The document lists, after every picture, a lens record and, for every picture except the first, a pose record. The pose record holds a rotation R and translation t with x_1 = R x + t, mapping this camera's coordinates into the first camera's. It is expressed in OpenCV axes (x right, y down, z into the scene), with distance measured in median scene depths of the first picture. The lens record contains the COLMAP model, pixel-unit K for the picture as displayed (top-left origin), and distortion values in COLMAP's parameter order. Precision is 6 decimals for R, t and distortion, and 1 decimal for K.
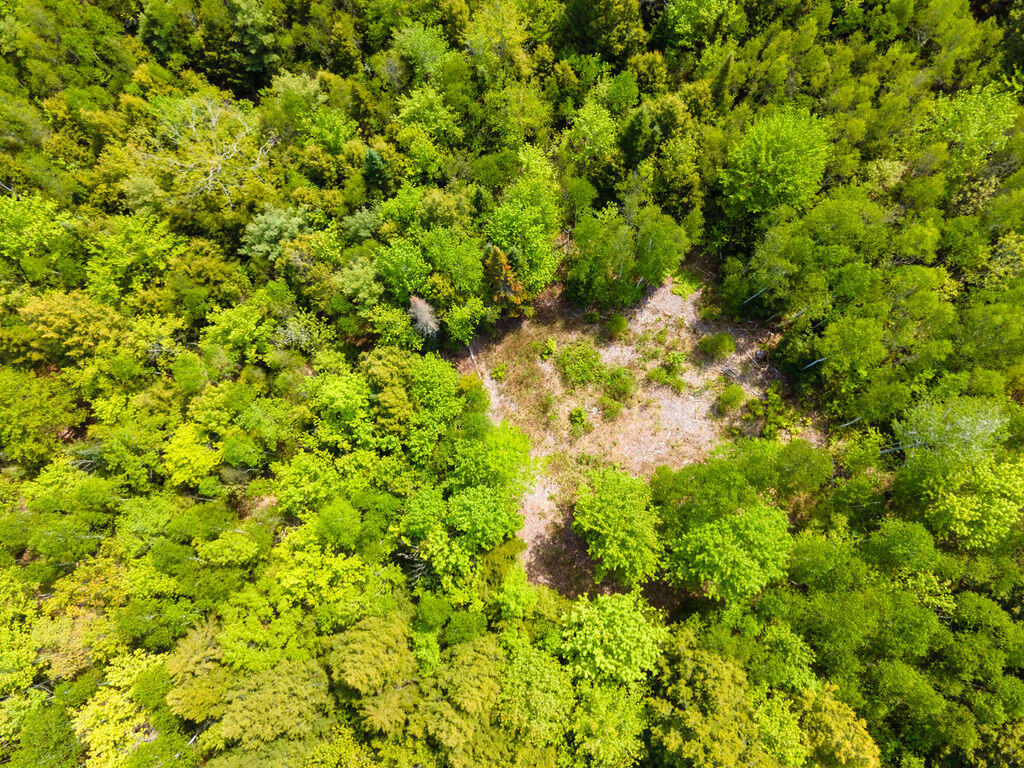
lens RADIAL K [[742.2, 0, 512.3], [0, 742.2, 376.4], [0, 0, 1]] dist [0.041195, 0.013084]
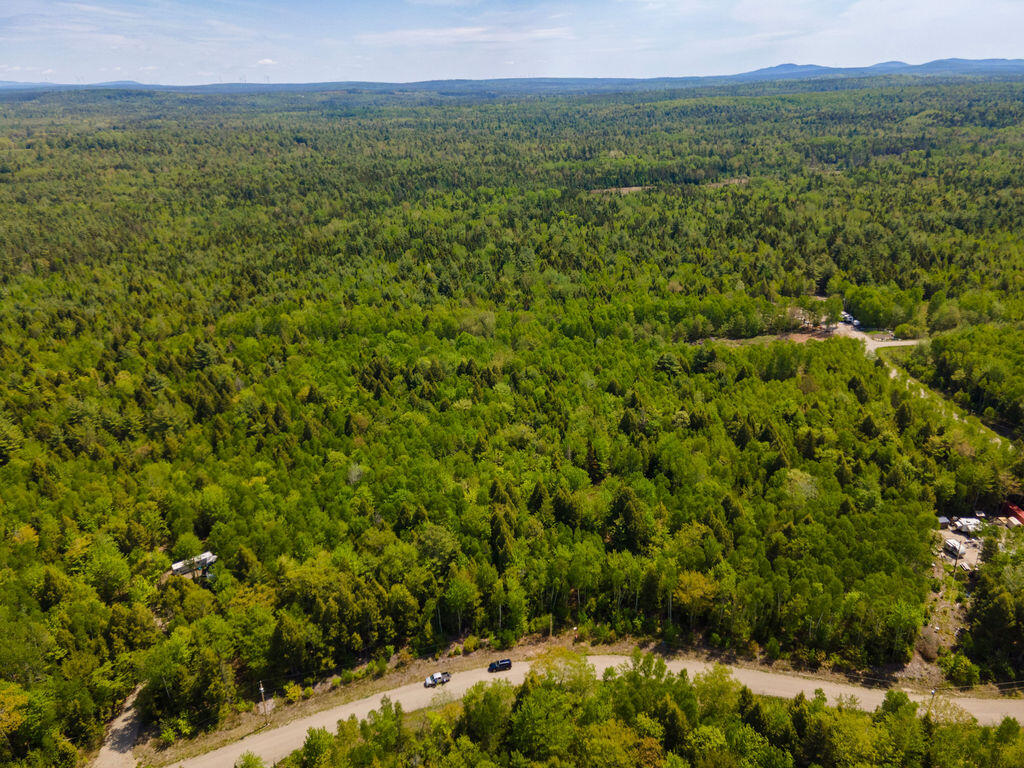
lens RADIAL K [[742.2, 0, 514.3], [0, 742.2, 382.4], [0, 0, 1]] dist [0.041195, 0.013084]
pose [[0.965634, 0.099894, -0.239943, 0.450163], [-0.256447, 0.516320, -0.817098, 2.705121], [0.042264, 0.850550, 0.524193, -1.236868]]
